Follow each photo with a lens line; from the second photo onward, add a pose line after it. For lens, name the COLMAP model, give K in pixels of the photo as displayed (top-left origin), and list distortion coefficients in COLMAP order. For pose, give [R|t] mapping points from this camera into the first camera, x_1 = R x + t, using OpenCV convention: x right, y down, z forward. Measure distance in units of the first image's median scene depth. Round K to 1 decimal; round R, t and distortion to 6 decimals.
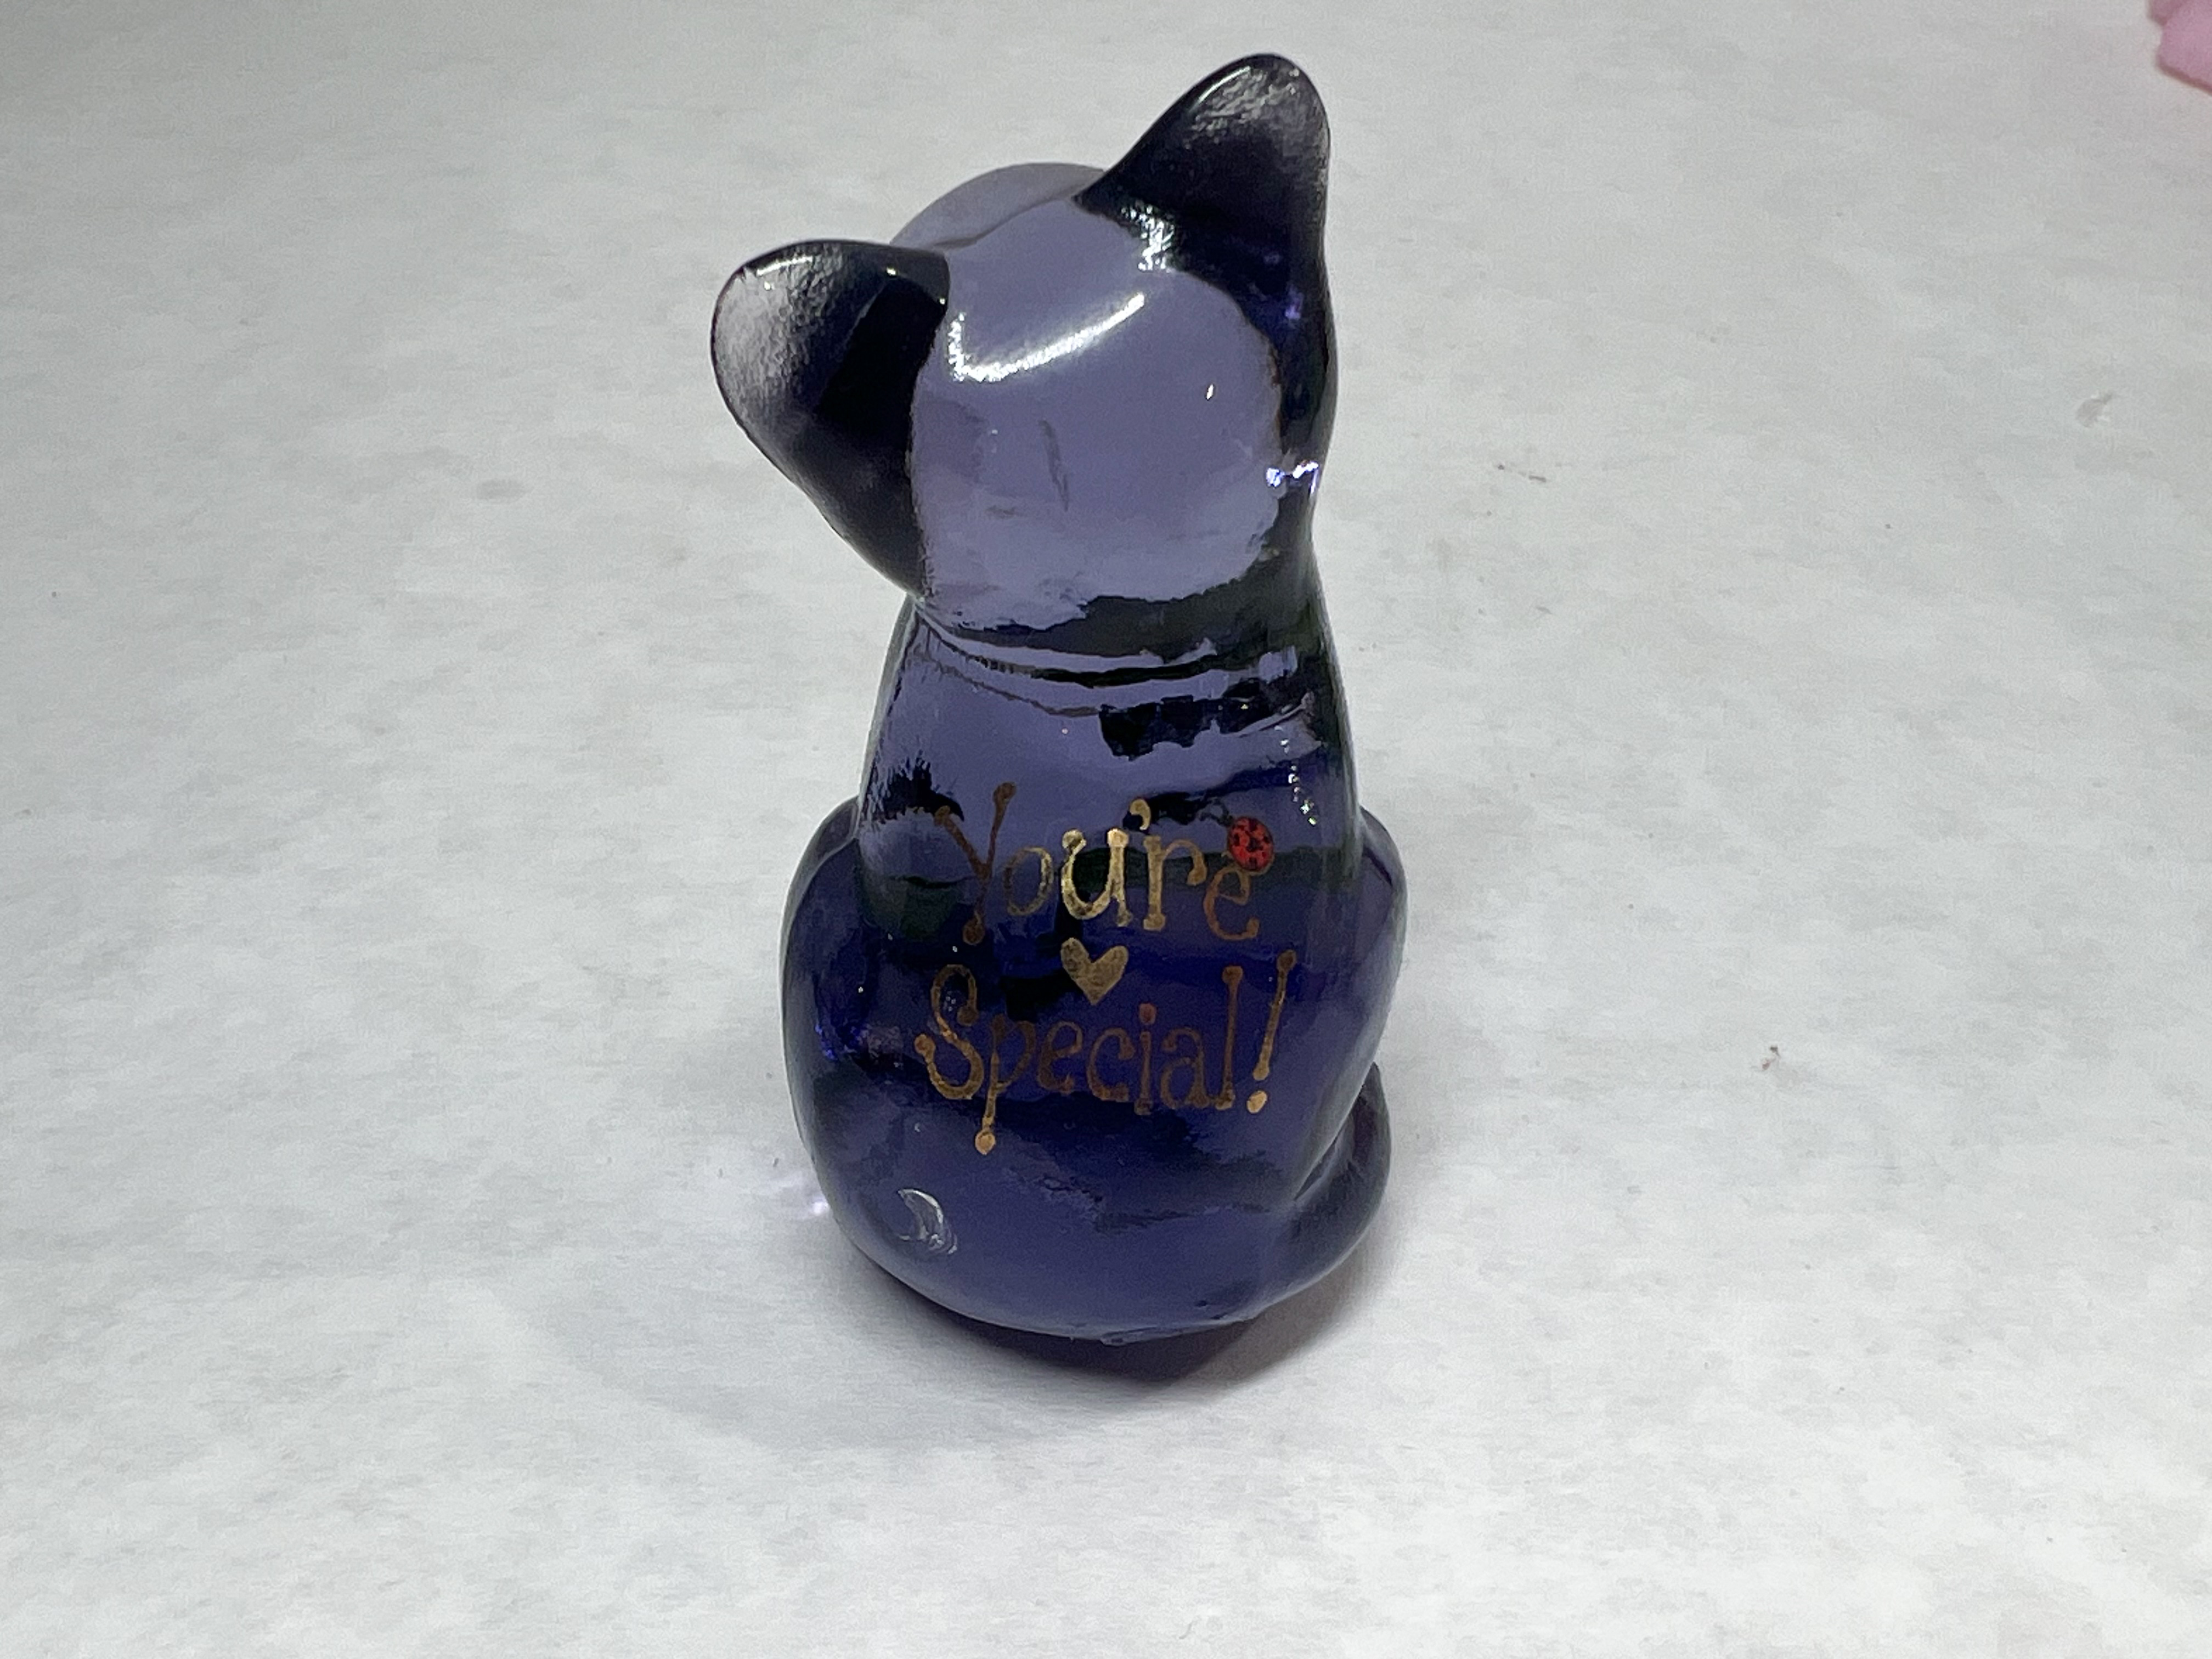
lens RADIAL K [[2433.6, 0, 1105.6], [0, 2433.6, 835.9], [0, 0, 1]] dist [-0.000419, 0.000000]
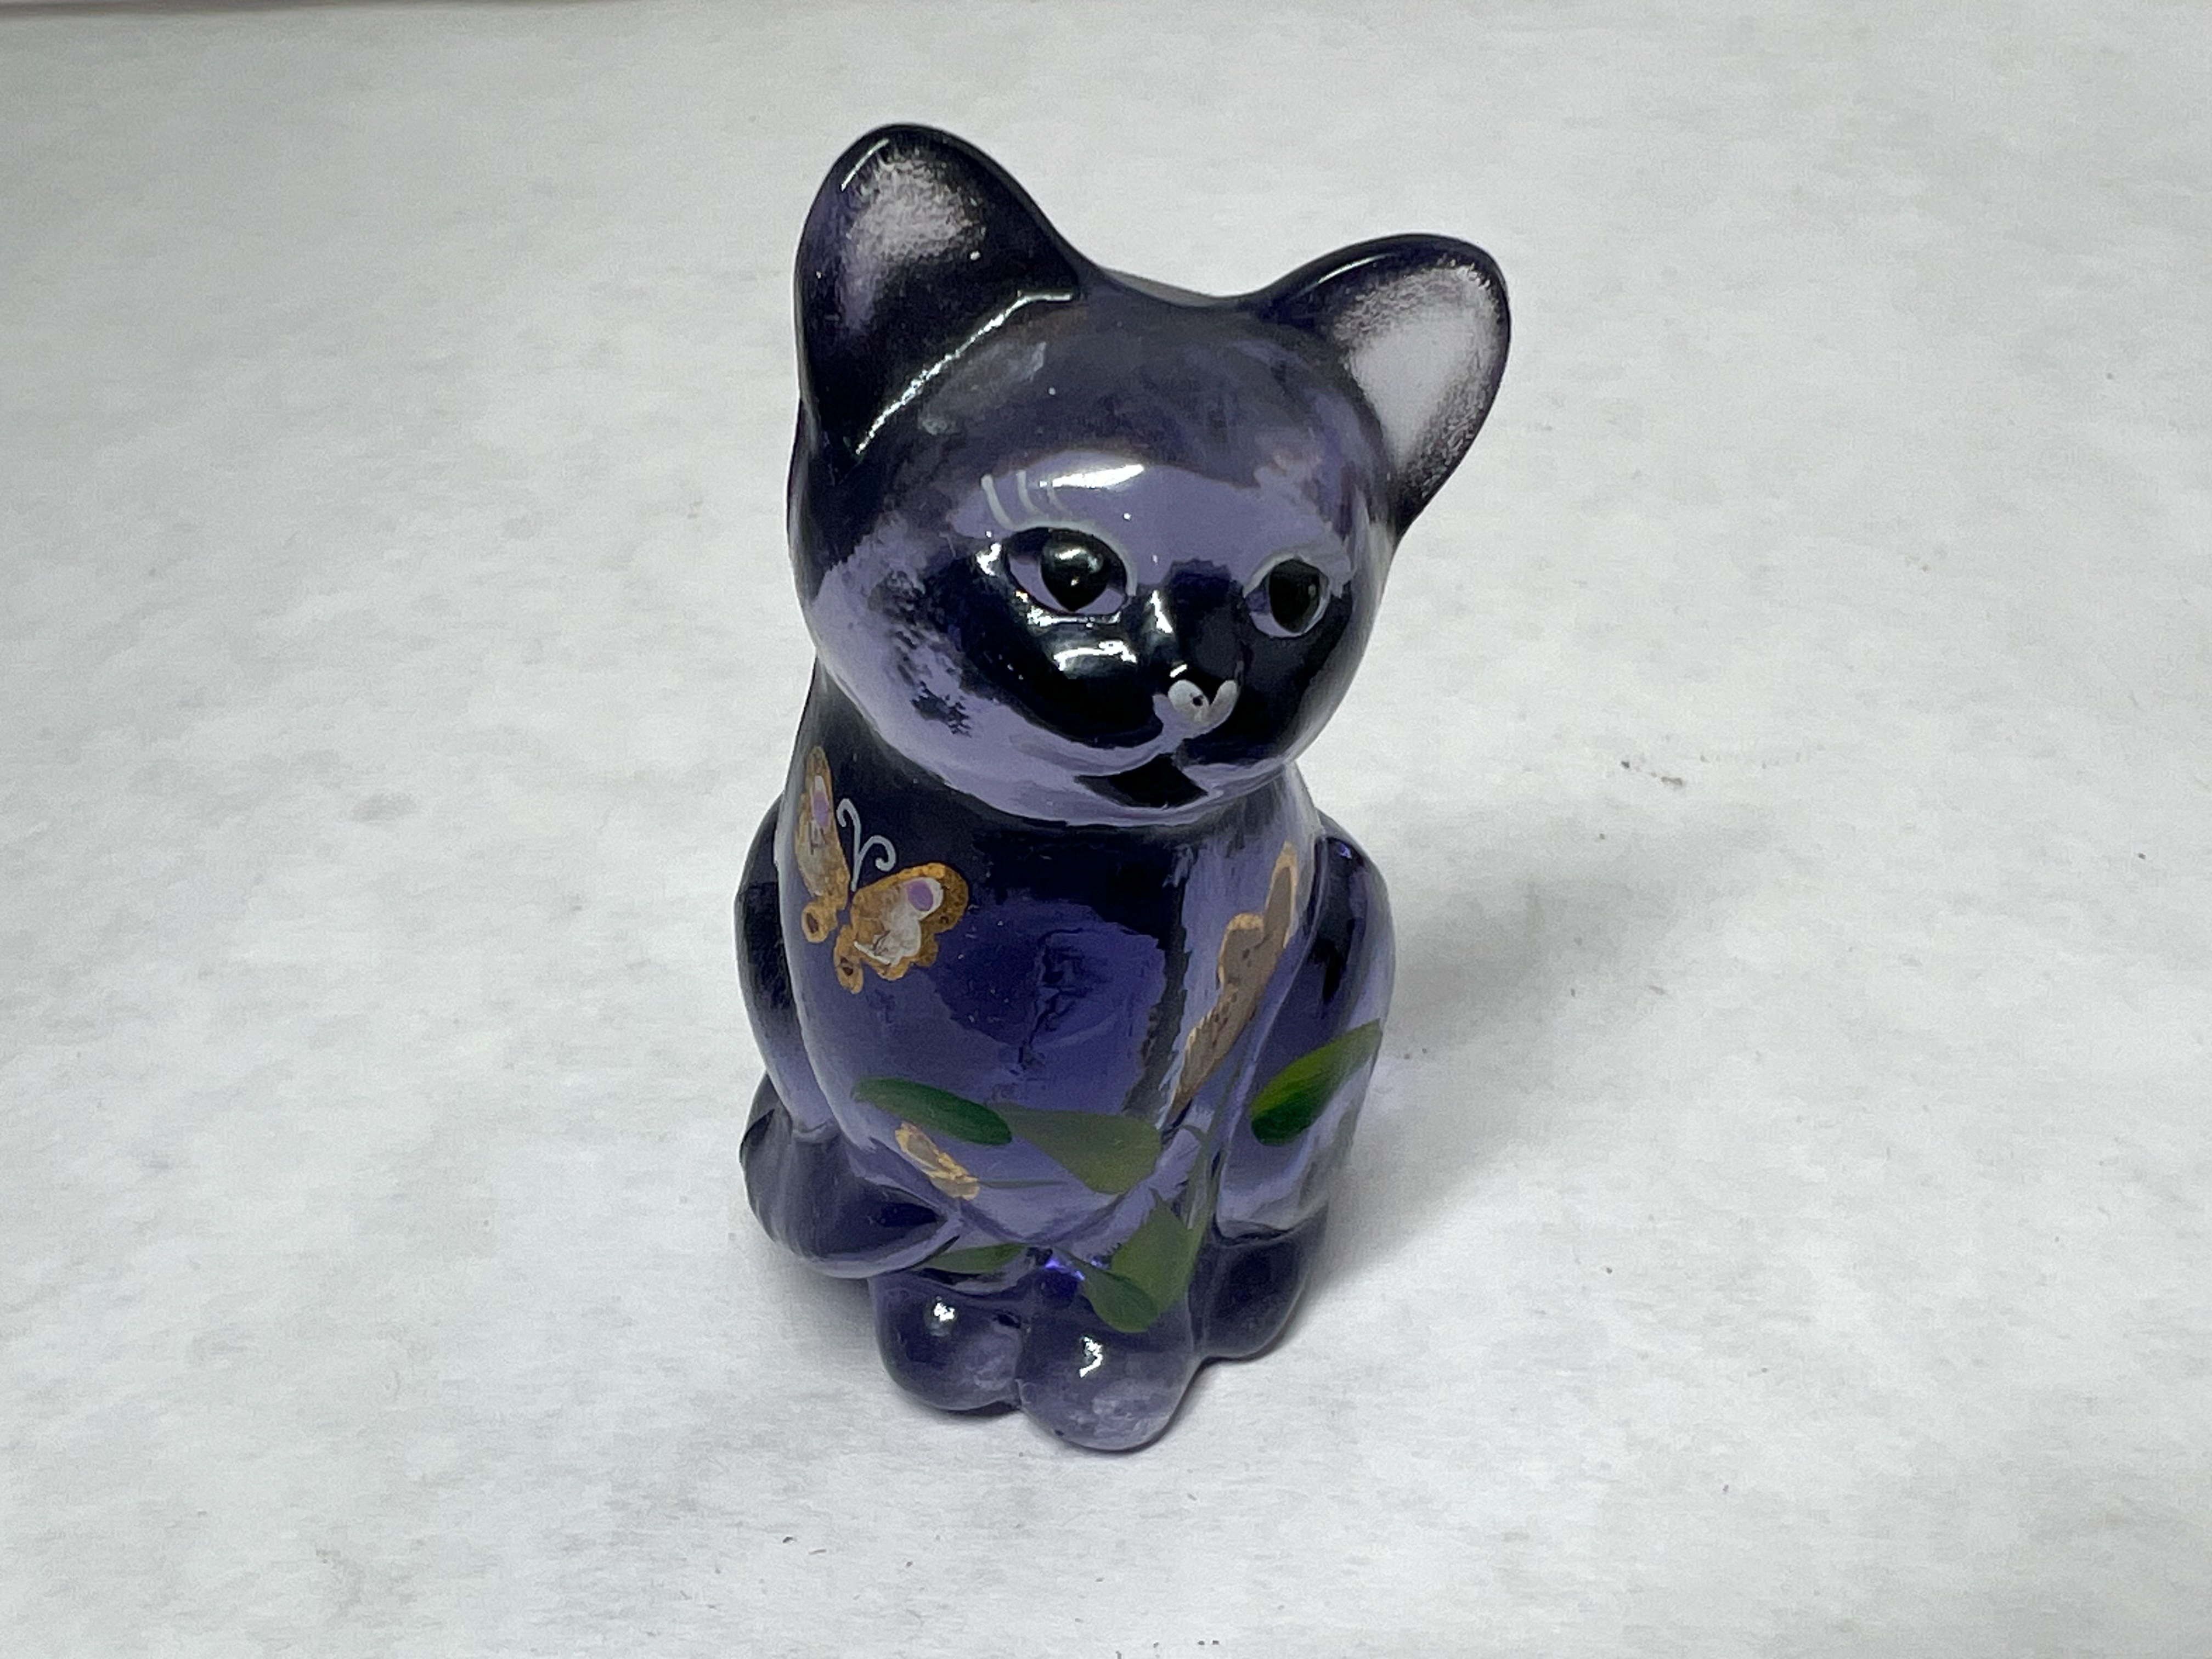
lens RADIAL K [[2433.6, 0, 1044.1], [0, 2433.6, 842.5], [0, 0, 1]] dist [-0.000419, 0.000000]
pose [[0.988782, 0.011358, -0.148933, 0.132754], [-0.009116, 0.999835, 0.015726, -0.193531], [0.149087, -0.014192, 0.988722, 0.275014]]
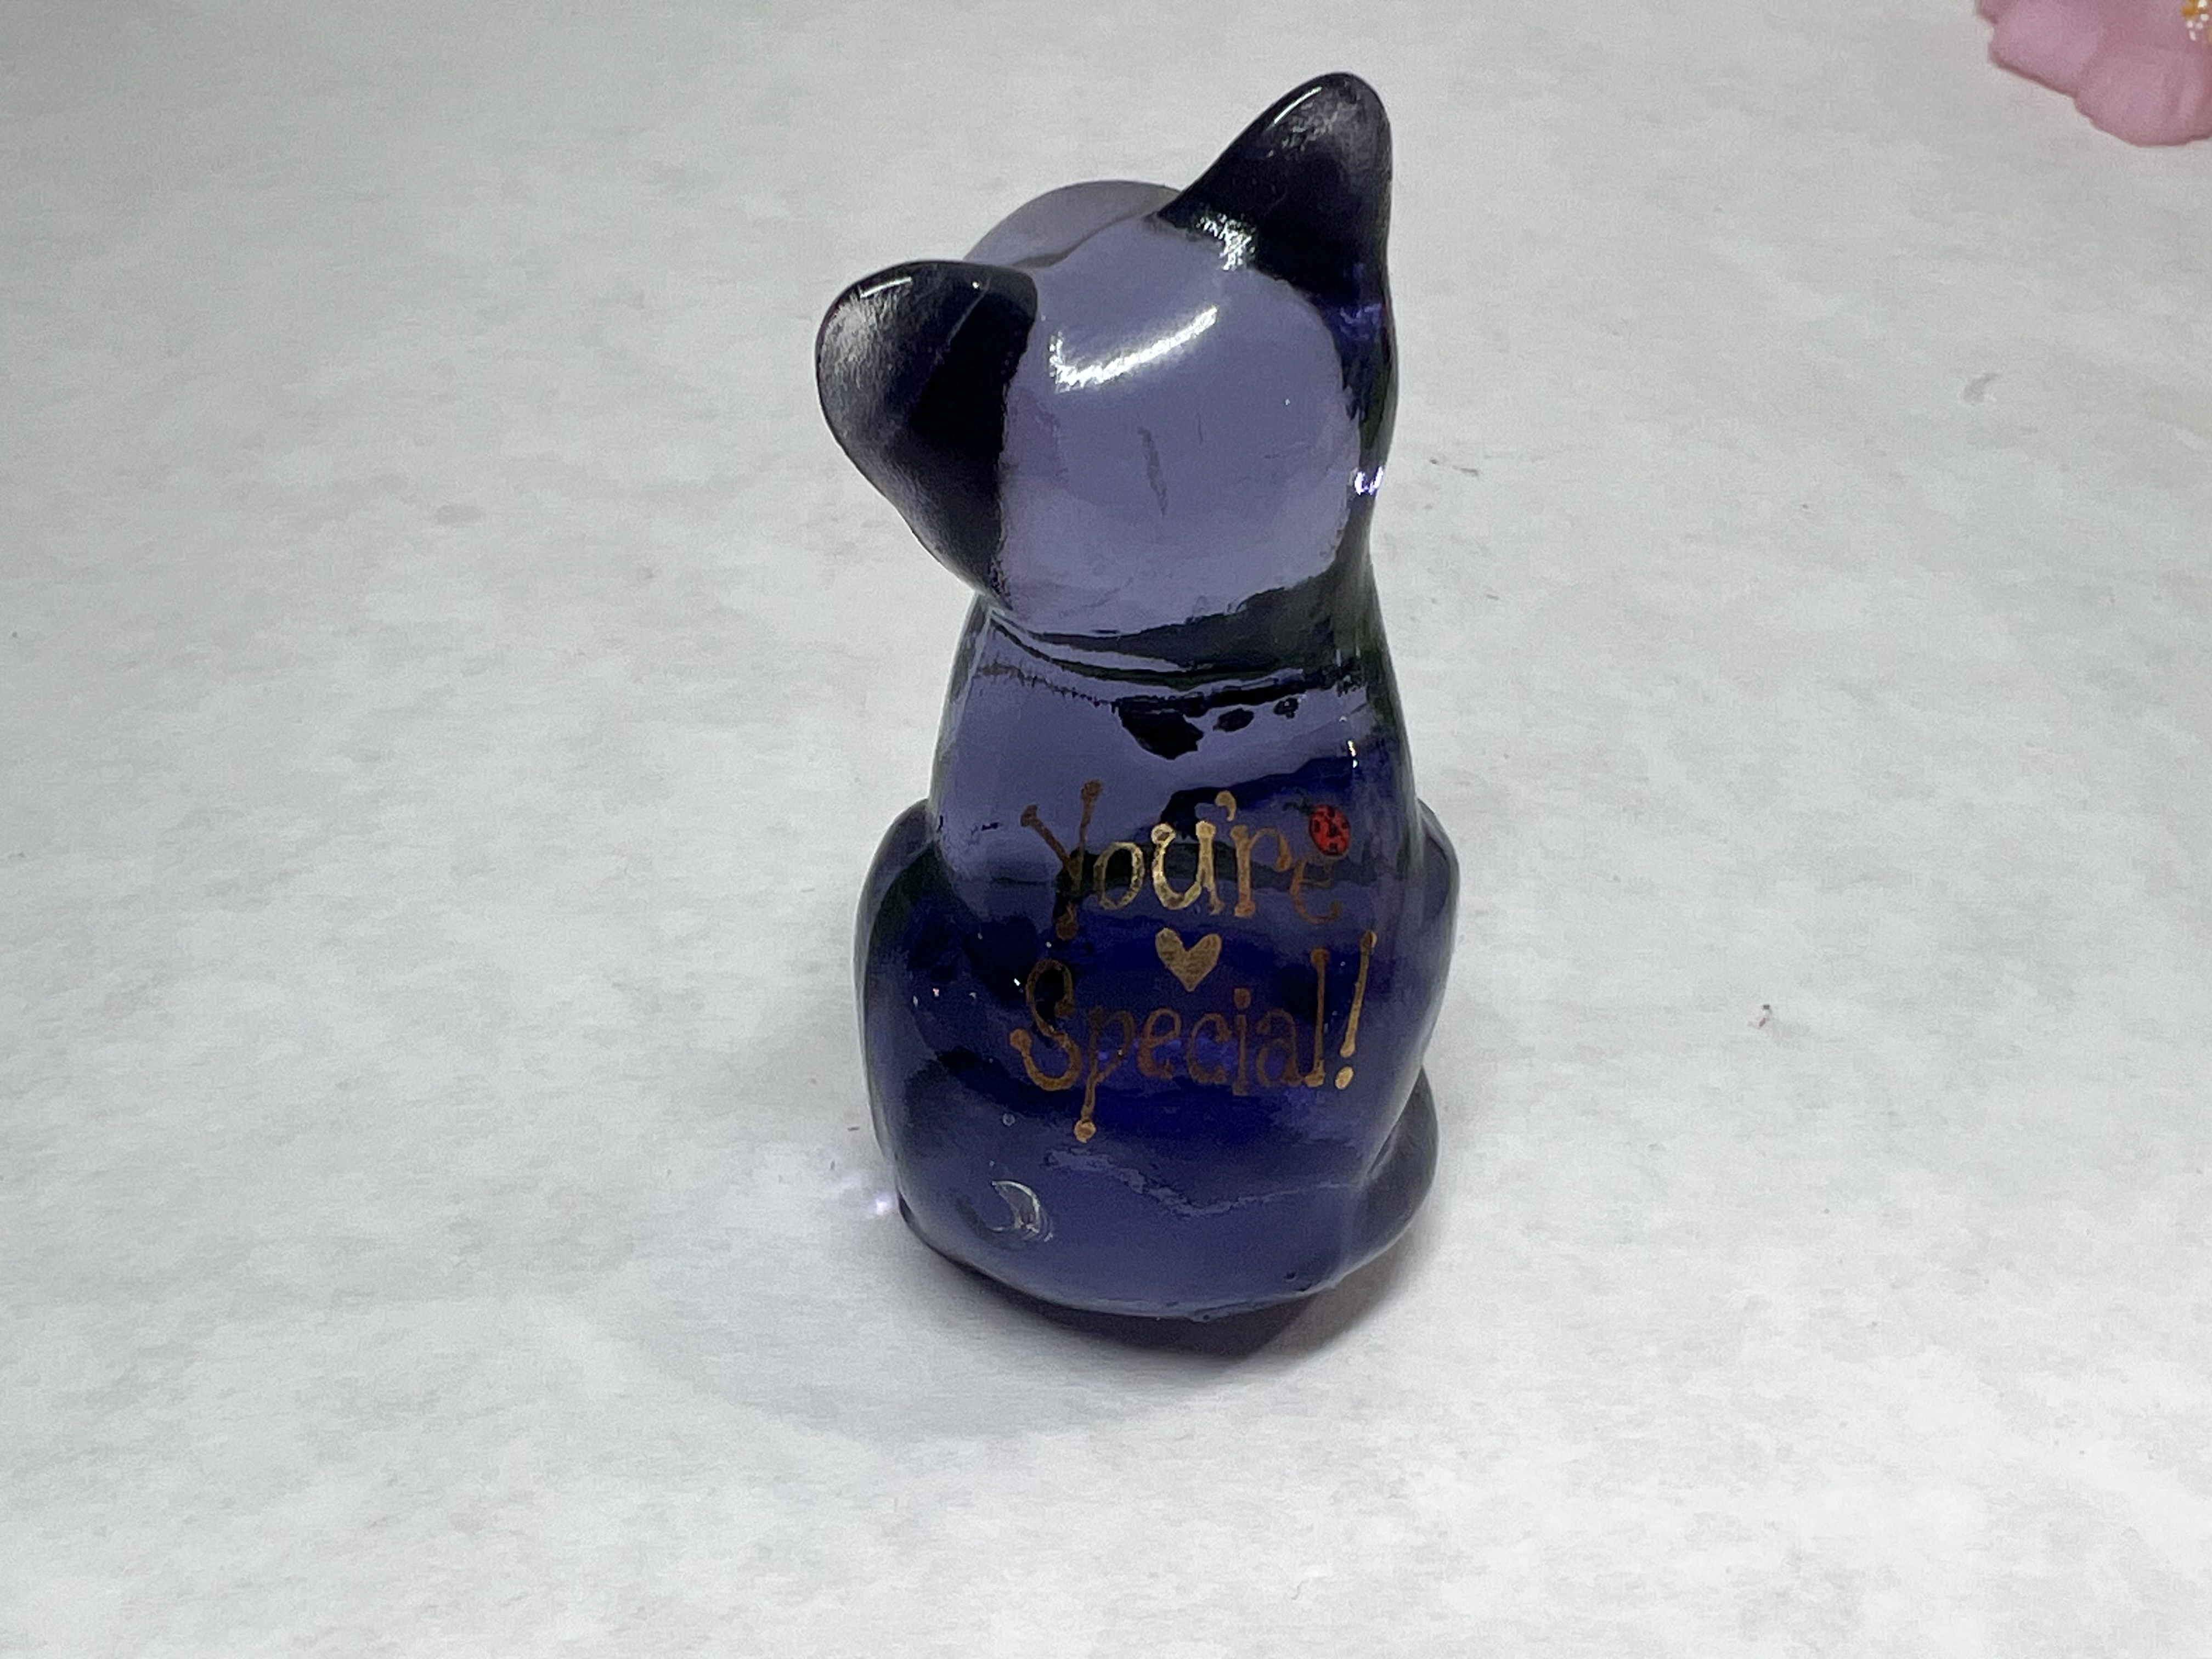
lens RADIAL K [[2433.6, 0, 1108.6], [0, 2433.6, 827.0], [0, 0, 1]] dist [-0.000419, 0.000000]
pose [[0.995710, -0.043032, 0.081920, -0.093306], [0.043432, 0.999052, -0.003108, 0.000915], [-0.081708, 0.006653, 0.996634, -0.022496]]
